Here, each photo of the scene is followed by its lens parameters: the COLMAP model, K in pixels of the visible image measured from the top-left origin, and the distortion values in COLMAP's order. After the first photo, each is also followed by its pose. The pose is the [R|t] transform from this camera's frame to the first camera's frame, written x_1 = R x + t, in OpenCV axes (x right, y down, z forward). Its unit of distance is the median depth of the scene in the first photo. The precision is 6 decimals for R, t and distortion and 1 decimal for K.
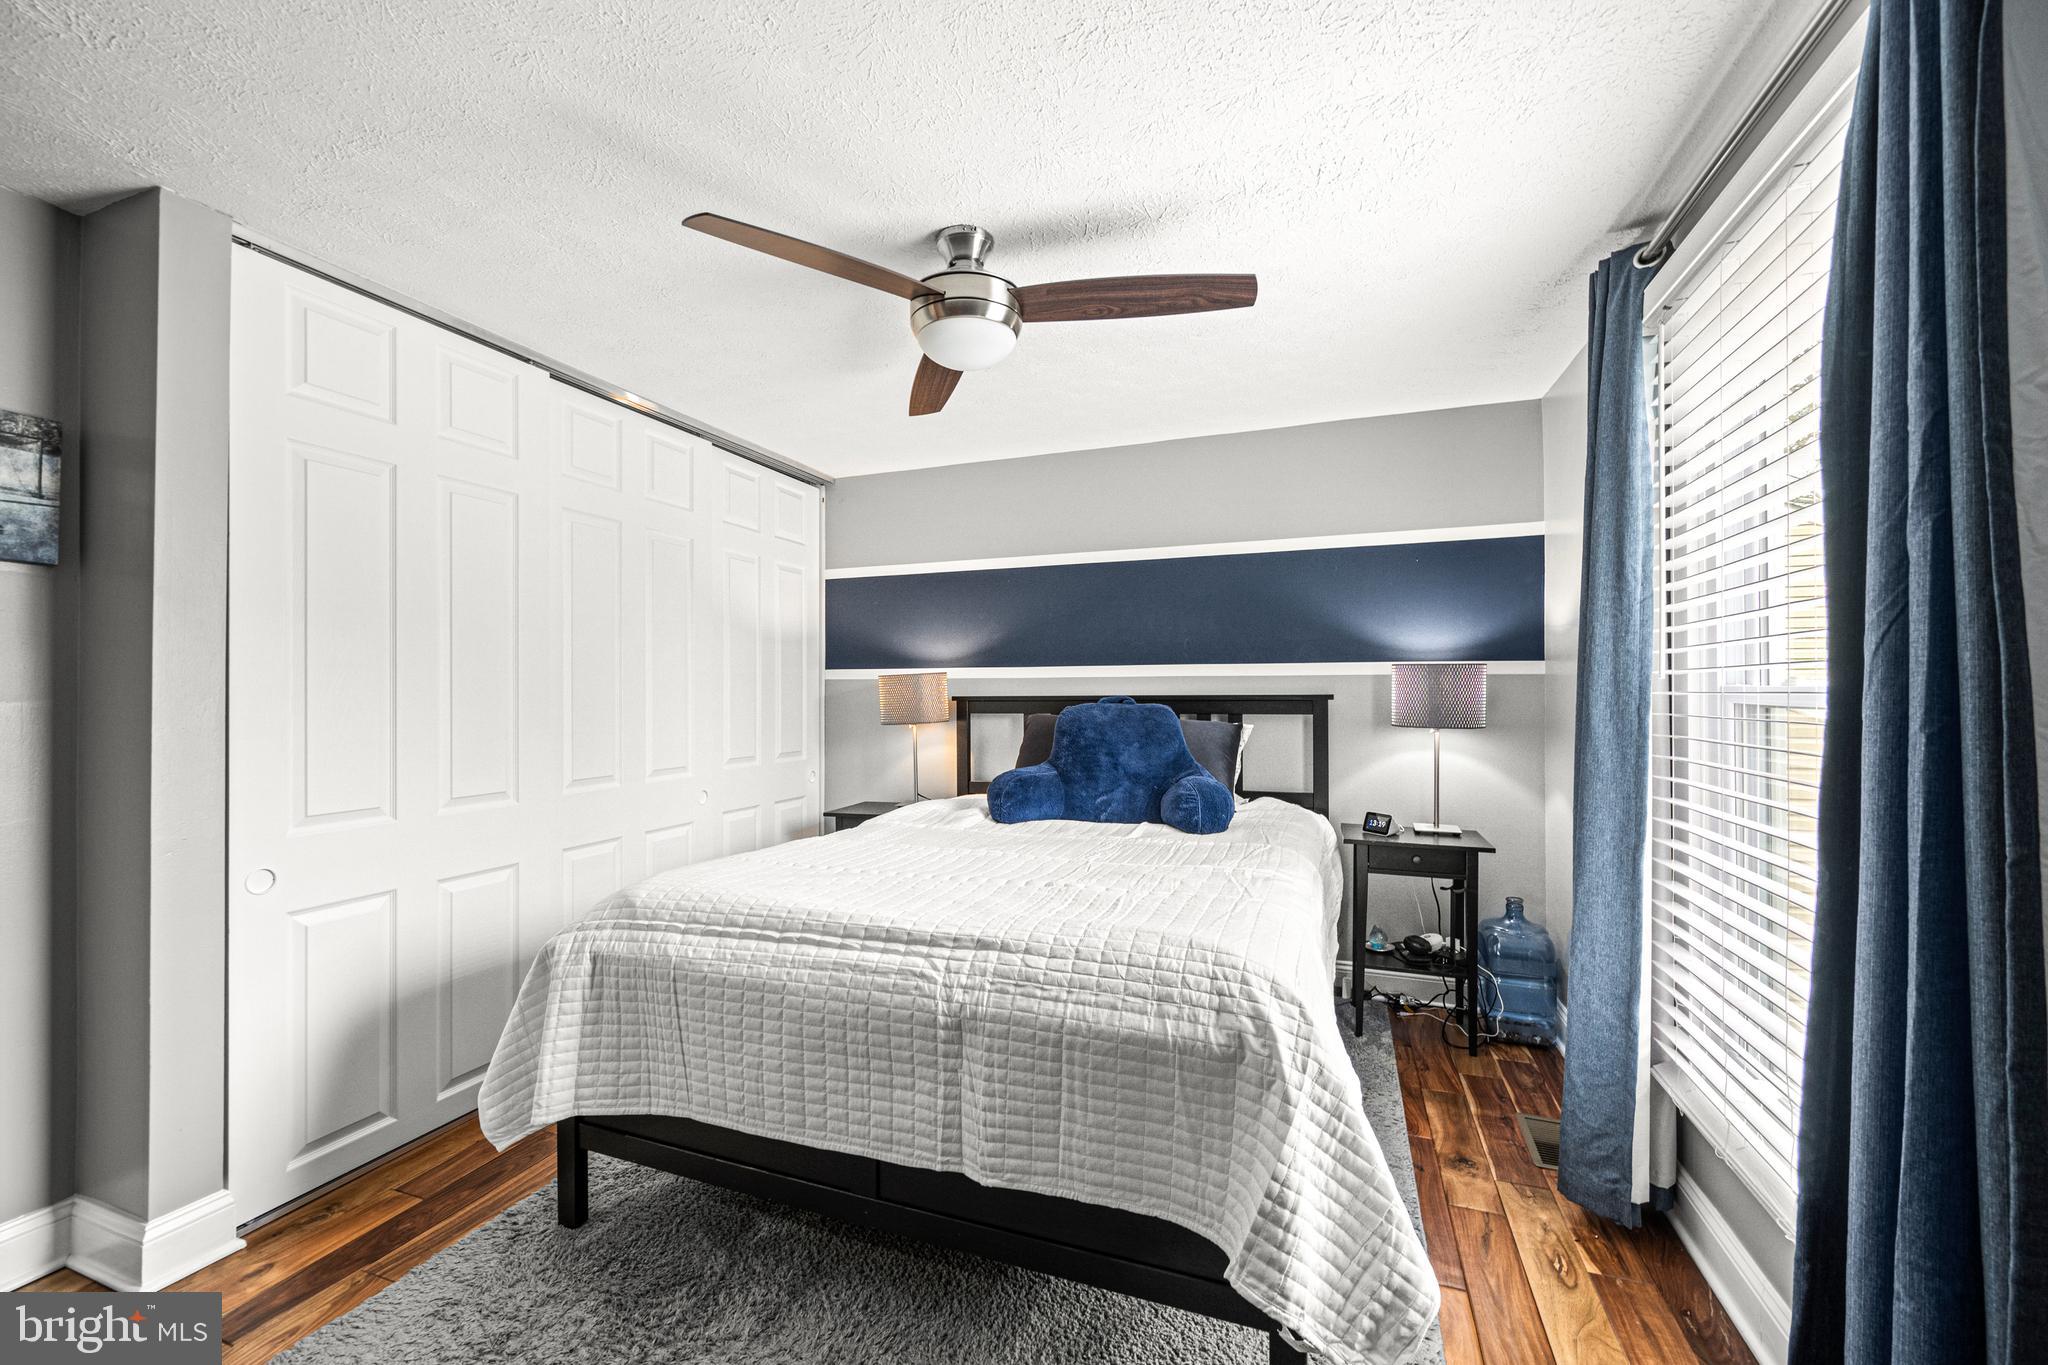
lens RADIAL K [[816.0, 0, 1032.8], [0, 816.0, 690.9], [0, 0, 1]] dist [-0.001891, -0.000430]
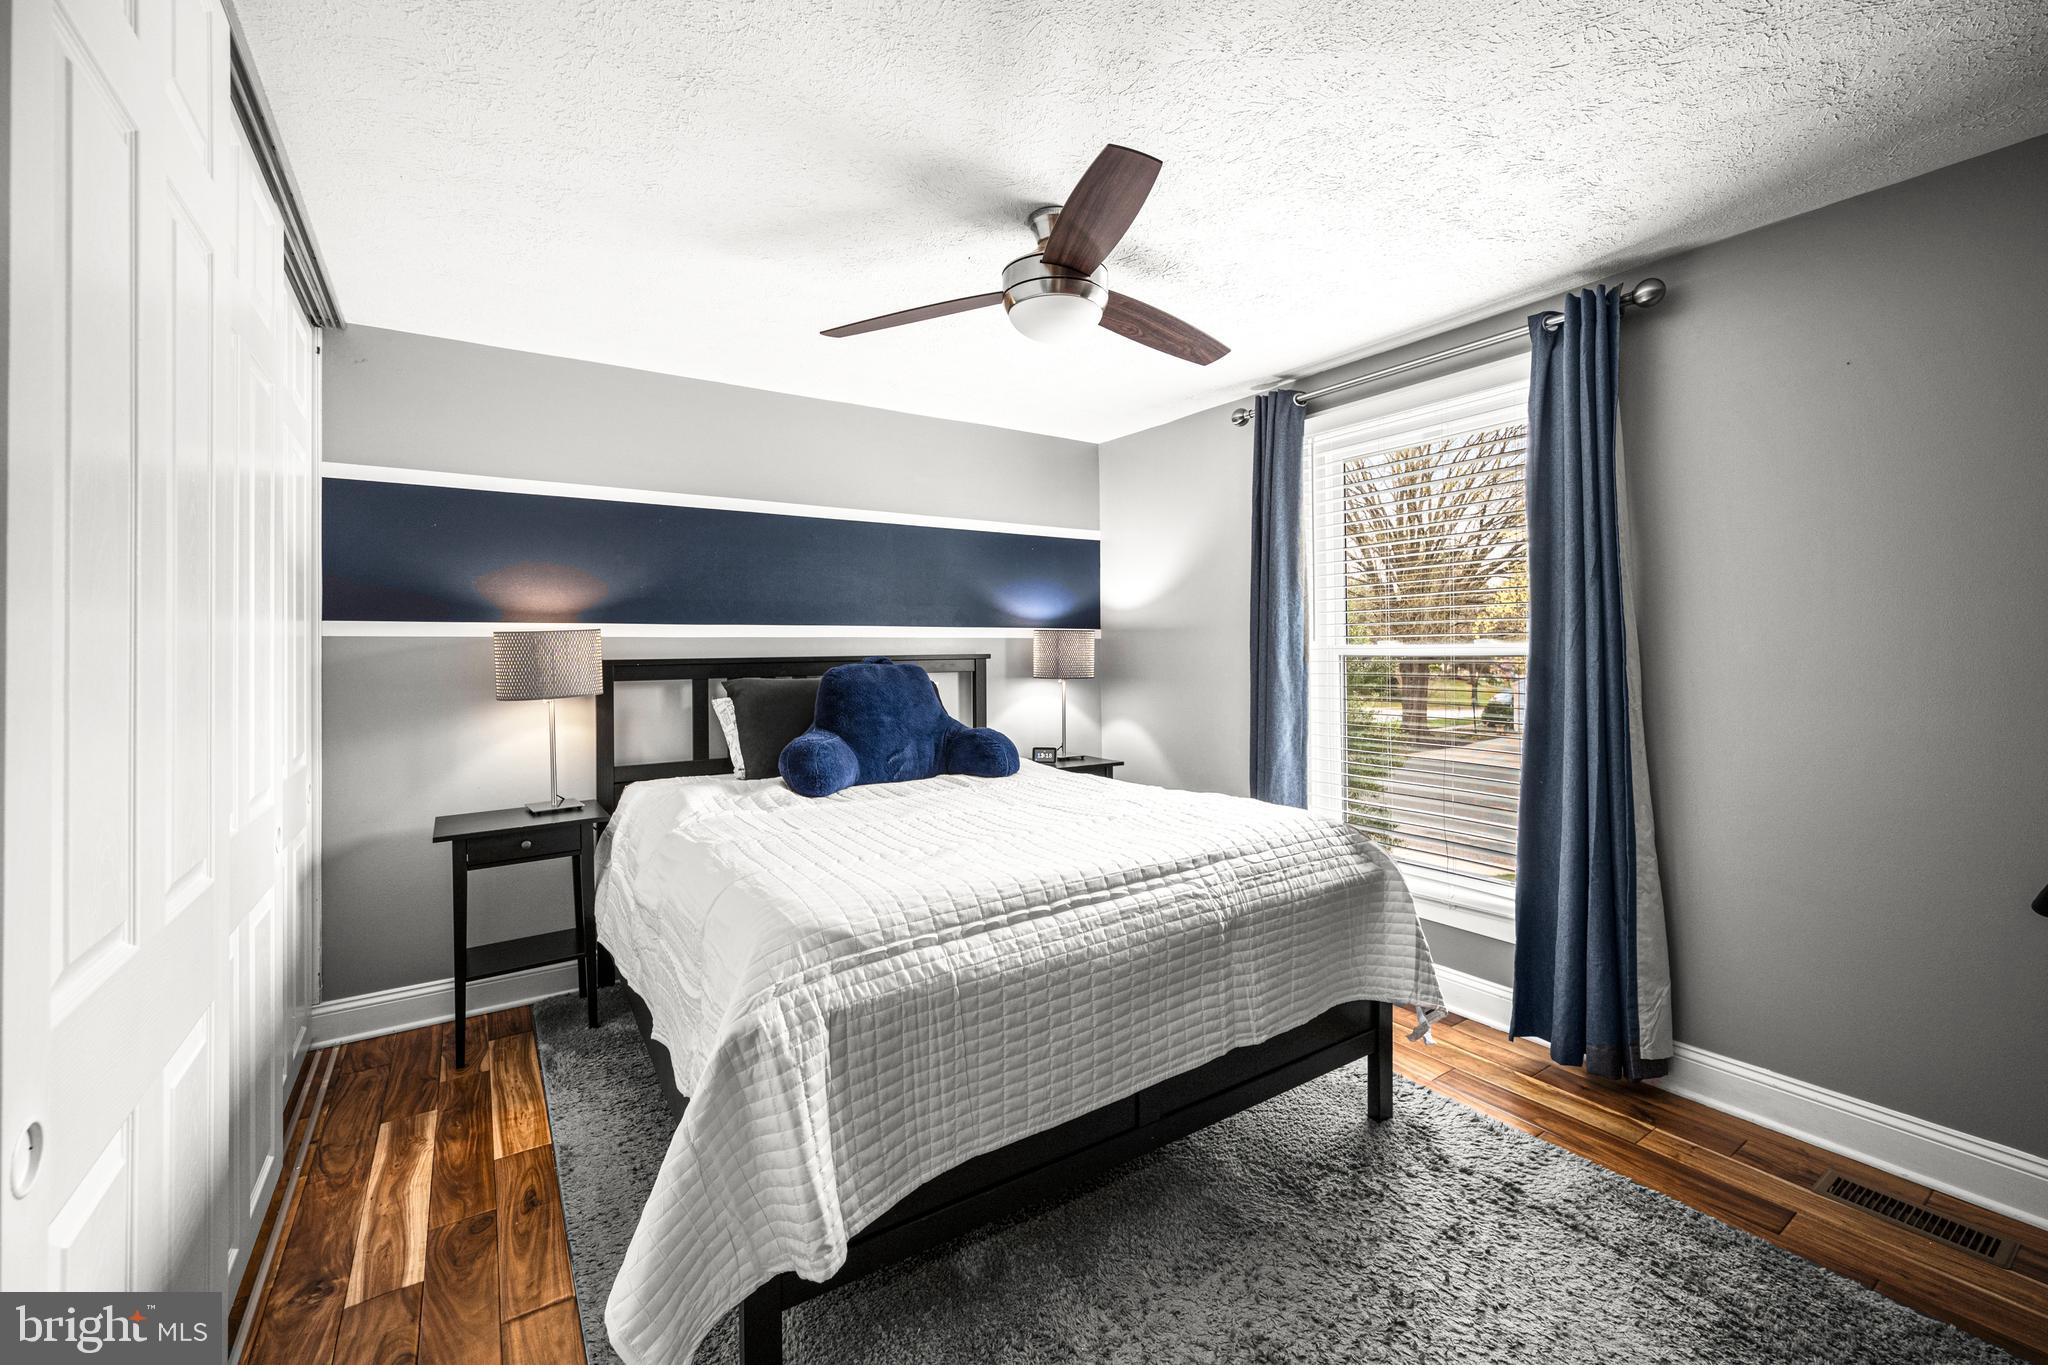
lens RADIAL K [[831.8, 0, 1027.5], [0, 831.8, 647.5], [0, 0, 1]] dist [-0.007275, 0.000037]
pose [[0.587831, 0.001982, 0.808981, -1.059837], [0.008040, 0.999933, -0.008292, 0.009781], [-0.808944, 0.011379, 0.587776, 0.443093]]
